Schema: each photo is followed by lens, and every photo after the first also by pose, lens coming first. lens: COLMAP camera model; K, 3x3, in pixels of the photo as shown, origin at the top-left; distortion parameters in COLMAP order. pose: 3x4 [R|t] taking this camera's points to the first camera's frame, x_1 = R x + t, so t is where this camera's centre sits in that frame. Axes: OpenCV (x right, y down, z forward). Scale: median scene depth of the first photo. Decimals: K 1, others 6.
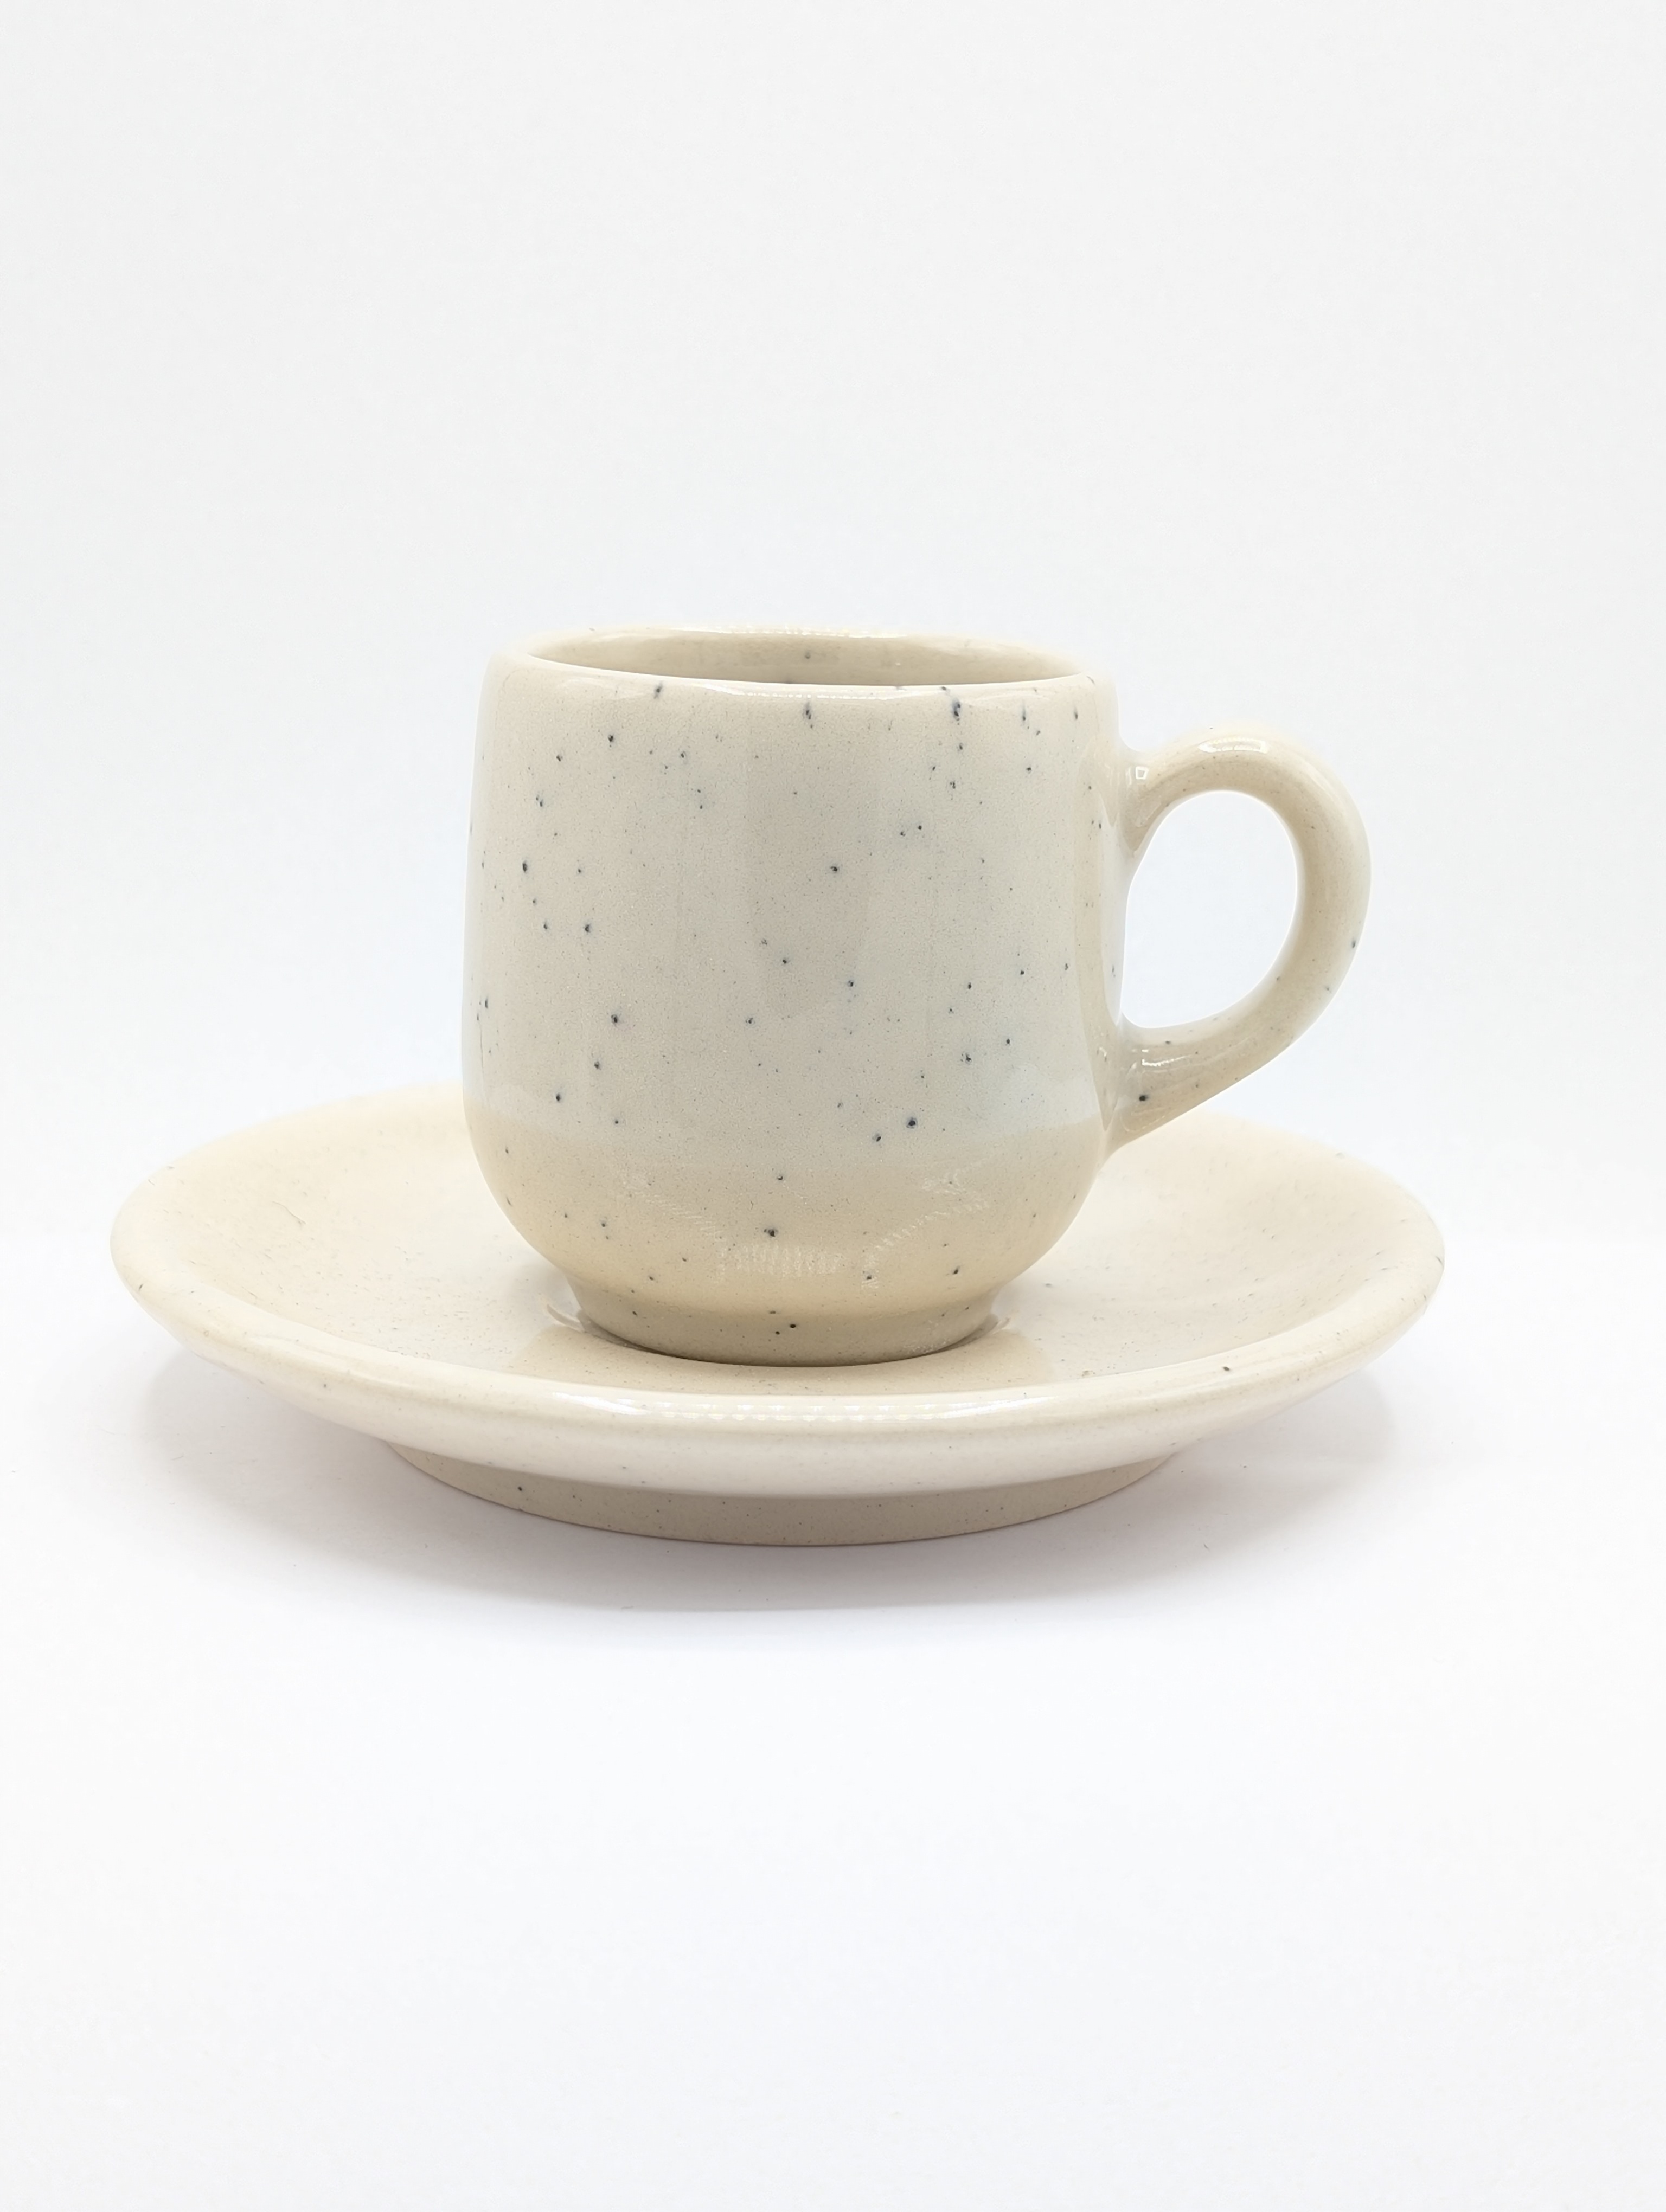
lens RADIAL K [[1552.7, 0, 825.7], [0, 1552.7, 1105.2], [0, 0, 1]] dist [0.007142, 0.000406]
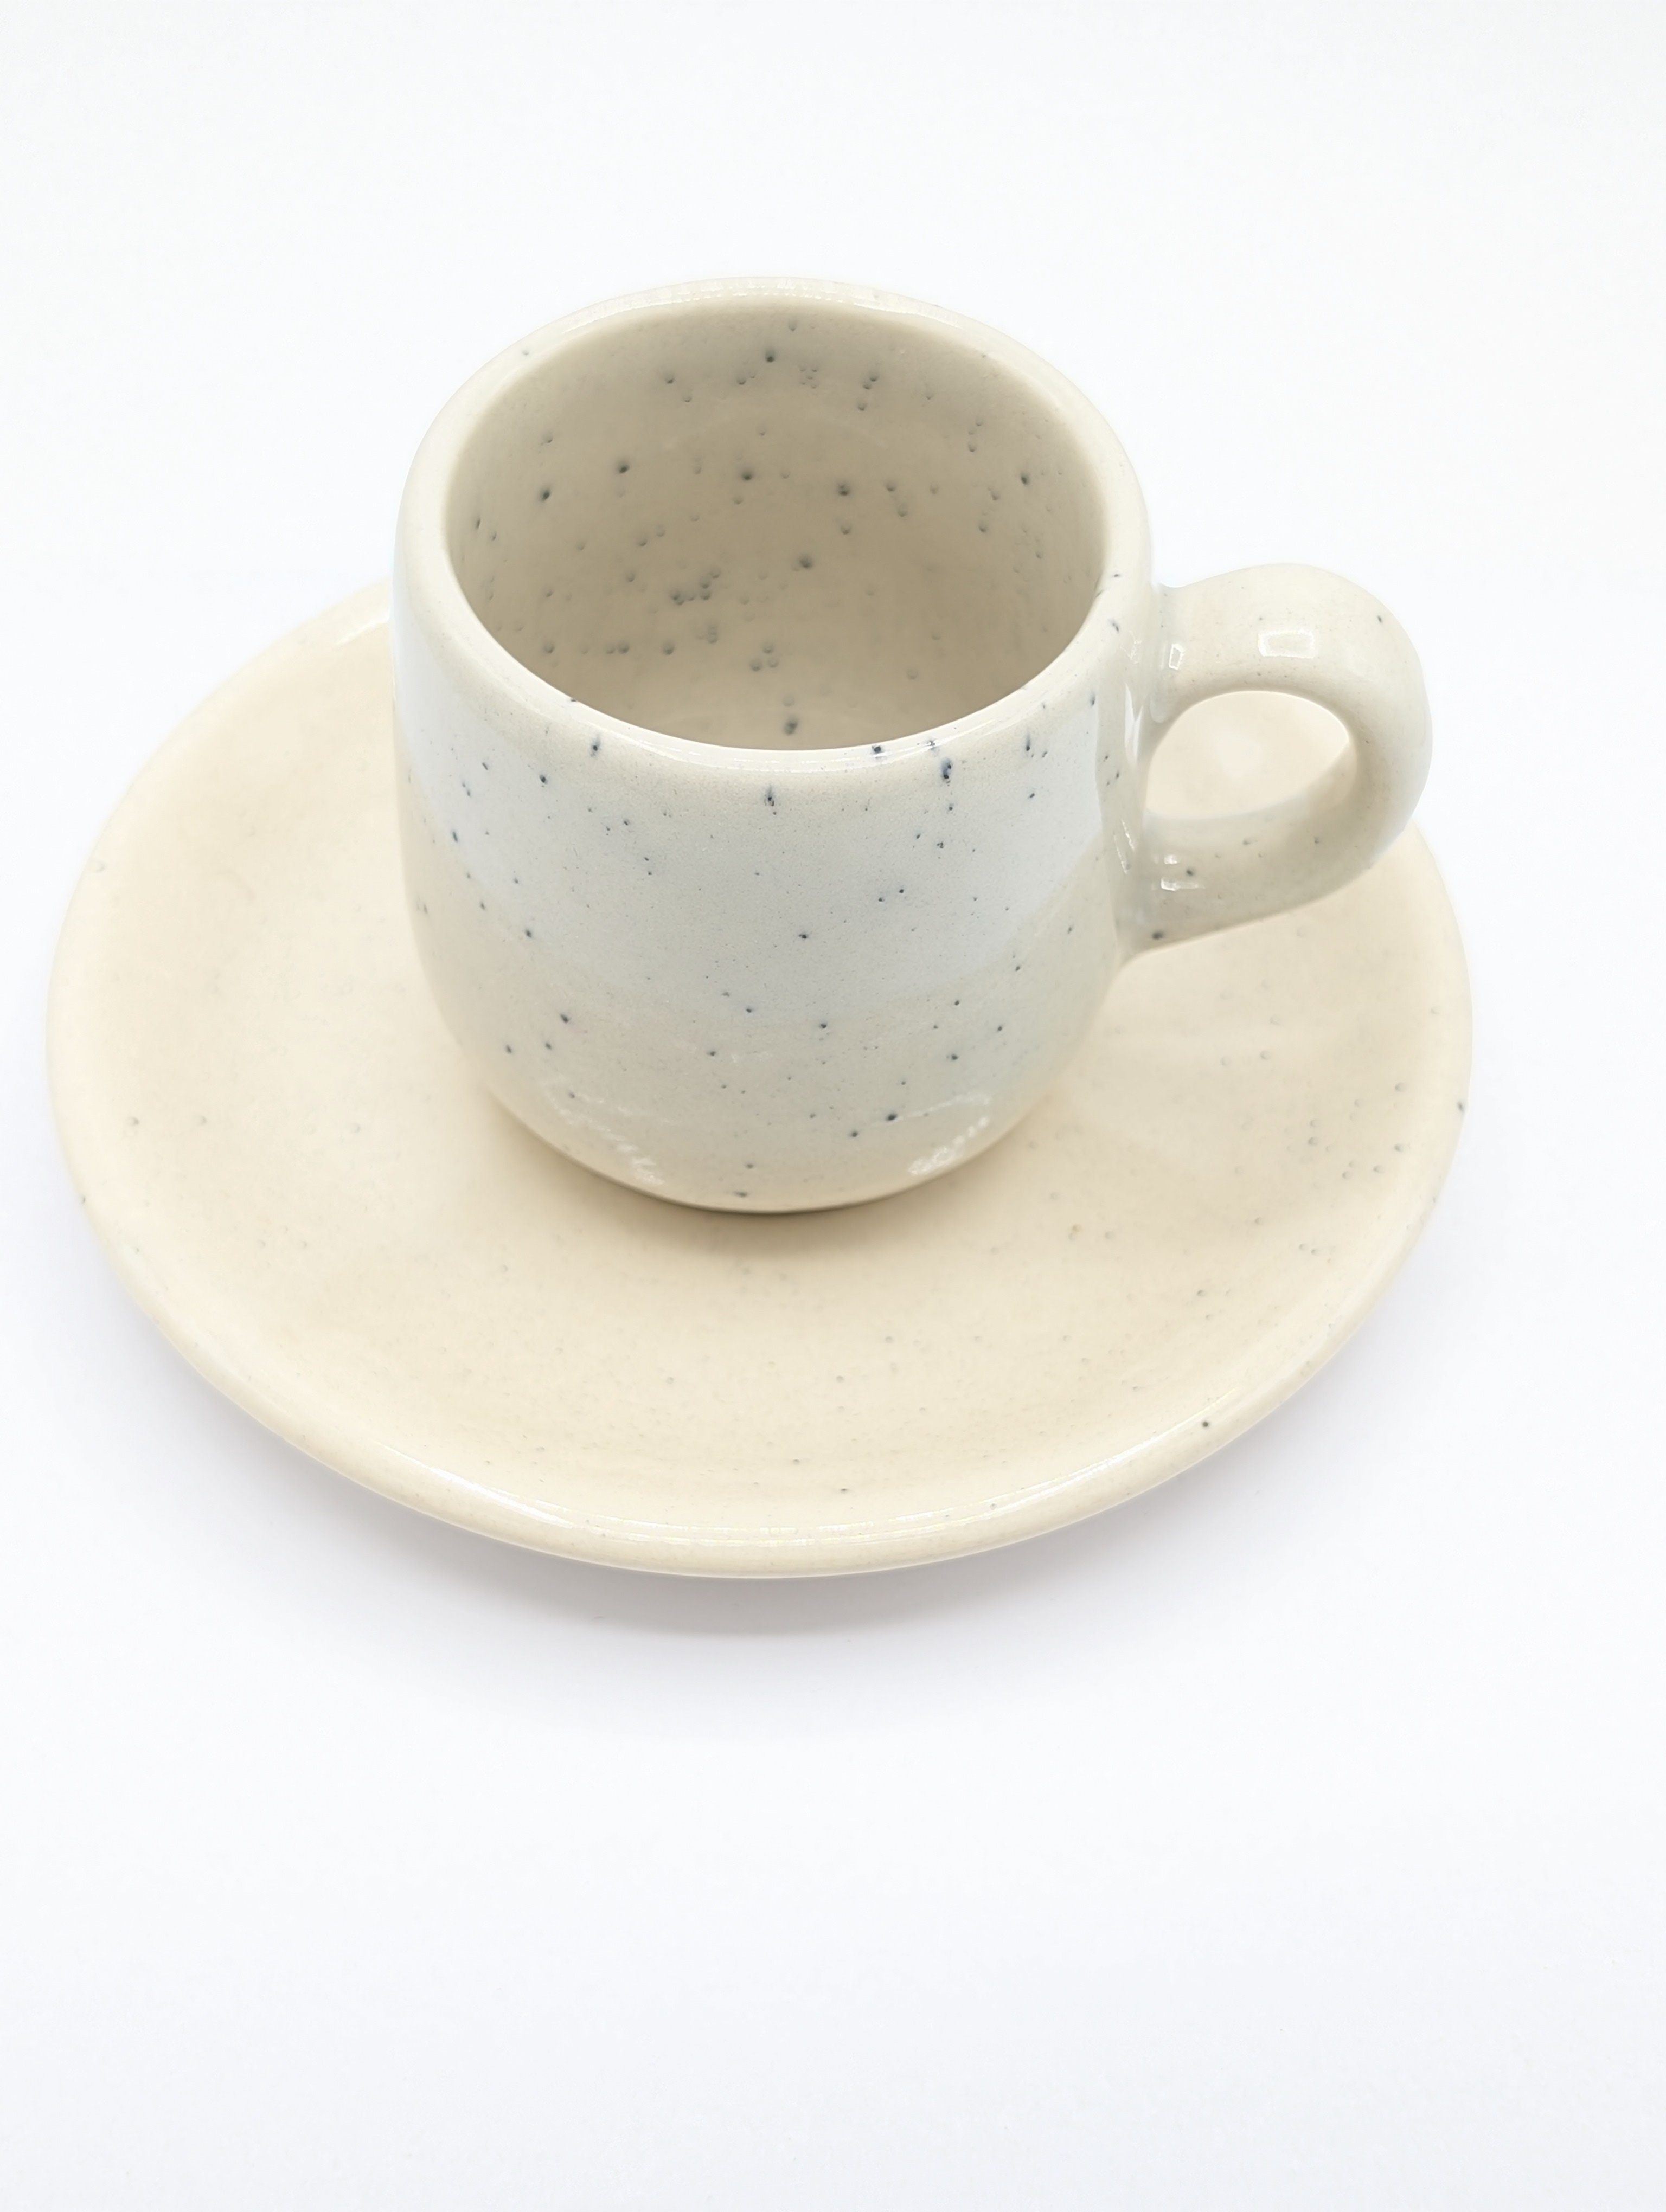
lens RADIAL K [[1669.1, 0, 824.6], [0, 1669.1, 1105.2], [0, 0, 1]] dist [0.004793, -0.000351]
pose [[0.999952, 0.009417, -0.002618, 0.020531], [-0.008007, 0.942845, 0.333136, -0.367332], [0.005605, -0.333099, 0.942875, 0.072789]]
